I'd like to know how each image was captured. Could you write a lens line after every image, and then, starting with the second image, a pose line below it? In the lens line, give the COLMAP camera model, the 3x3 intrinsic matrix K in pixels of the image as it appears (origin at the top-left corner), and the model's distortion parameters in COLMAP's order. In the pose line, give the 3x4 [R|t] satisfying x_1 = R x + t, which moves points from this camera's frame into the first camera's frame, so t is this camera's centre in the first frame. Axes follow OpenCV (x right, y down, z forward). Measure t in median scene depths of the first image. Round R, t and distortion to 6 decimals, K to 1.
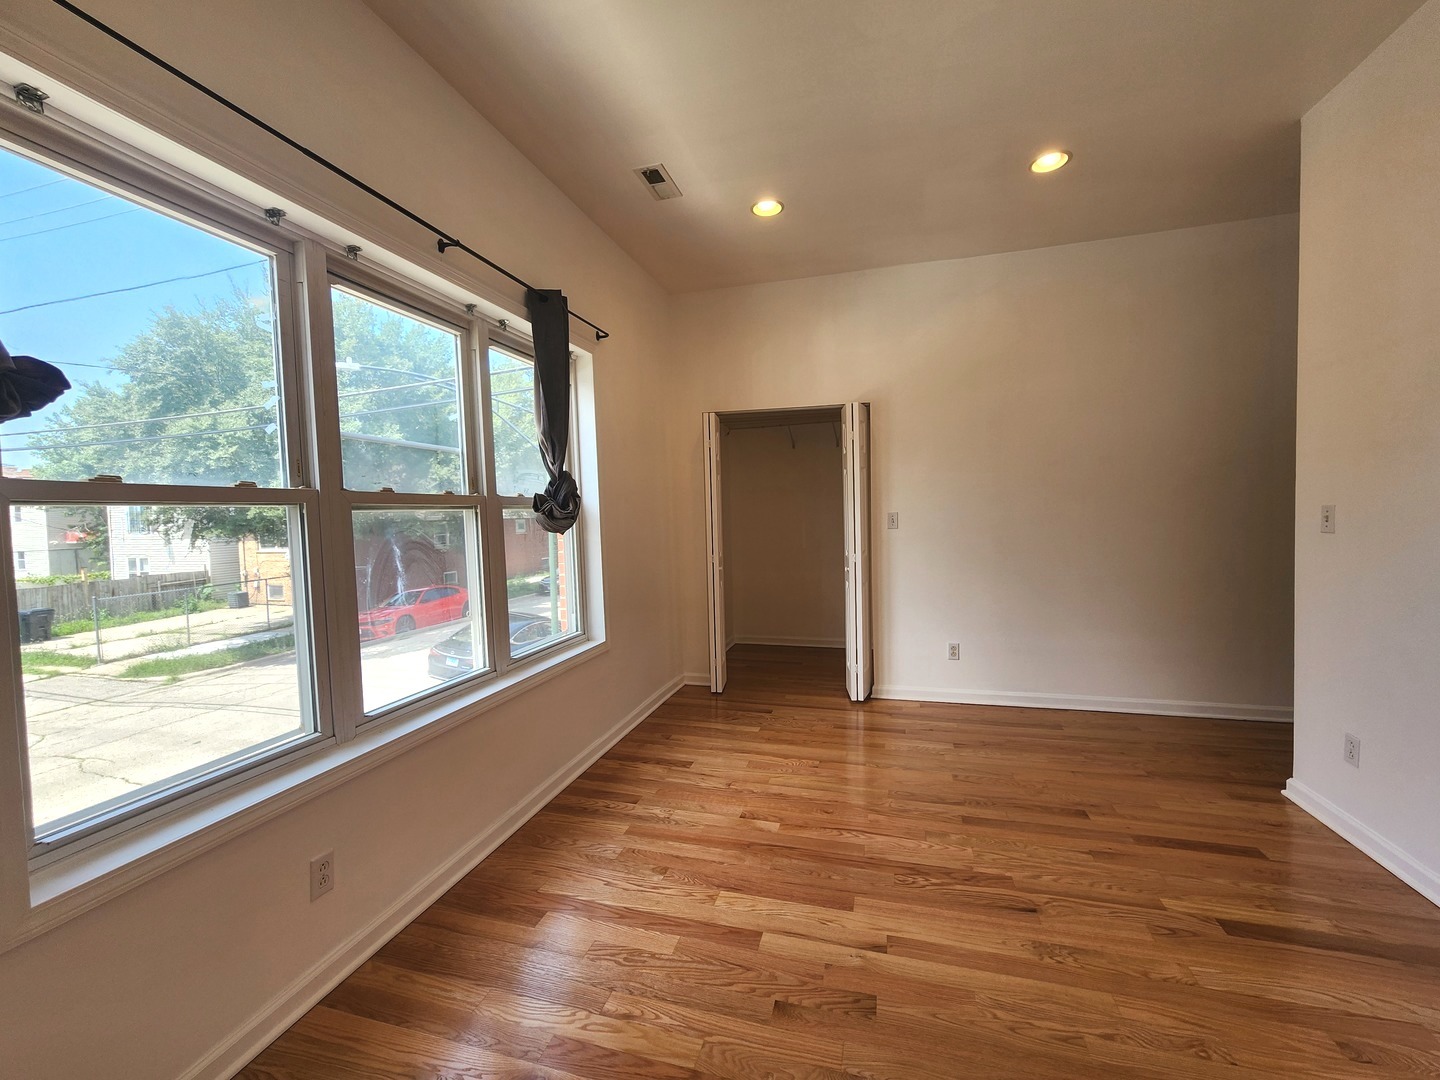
lens RADIAL K [[586.3, 0, 725.4], [0, 586.3, 540.4], [0, 0, 1]] dist [0.001261, 0.000139]
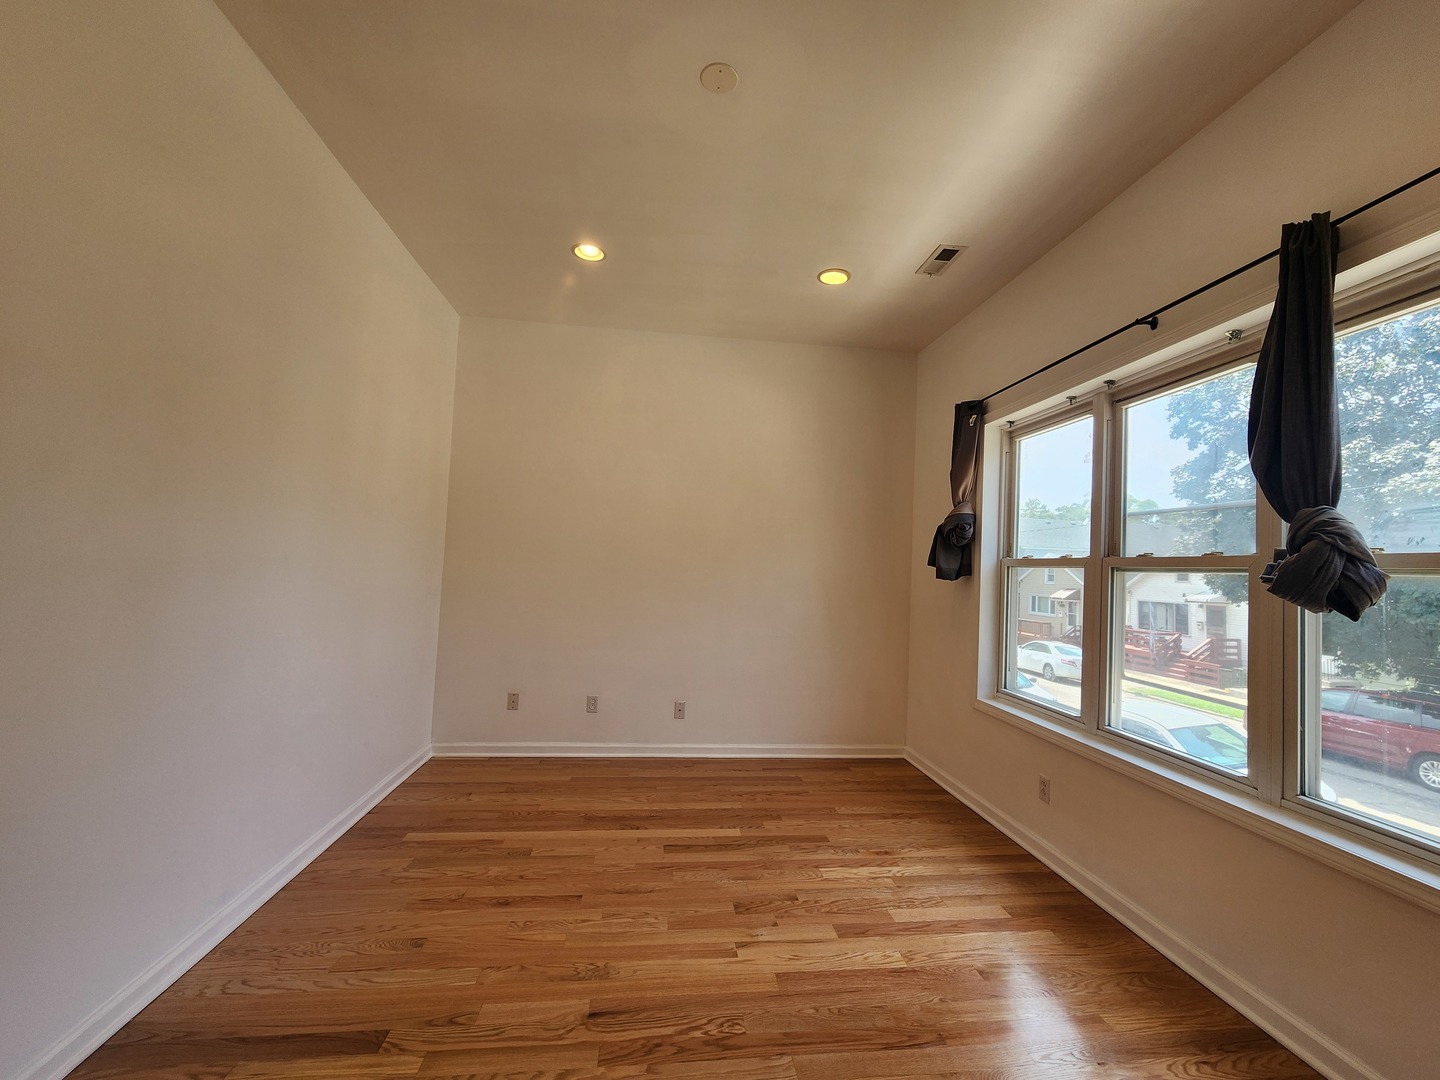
lens RADIAL K [[586.3, 0, 722.2], [0, 586.3, 544.4], [0, 0, 1]] dist [0.001261, 0.000139]
pose [[-0.924214, -0.029439, -0.380740, 0.719454], [-0.036297, 0.999282, 0.010843, -0.095568], [0.380147, 0.023841, -0.924619, 1.925400]]
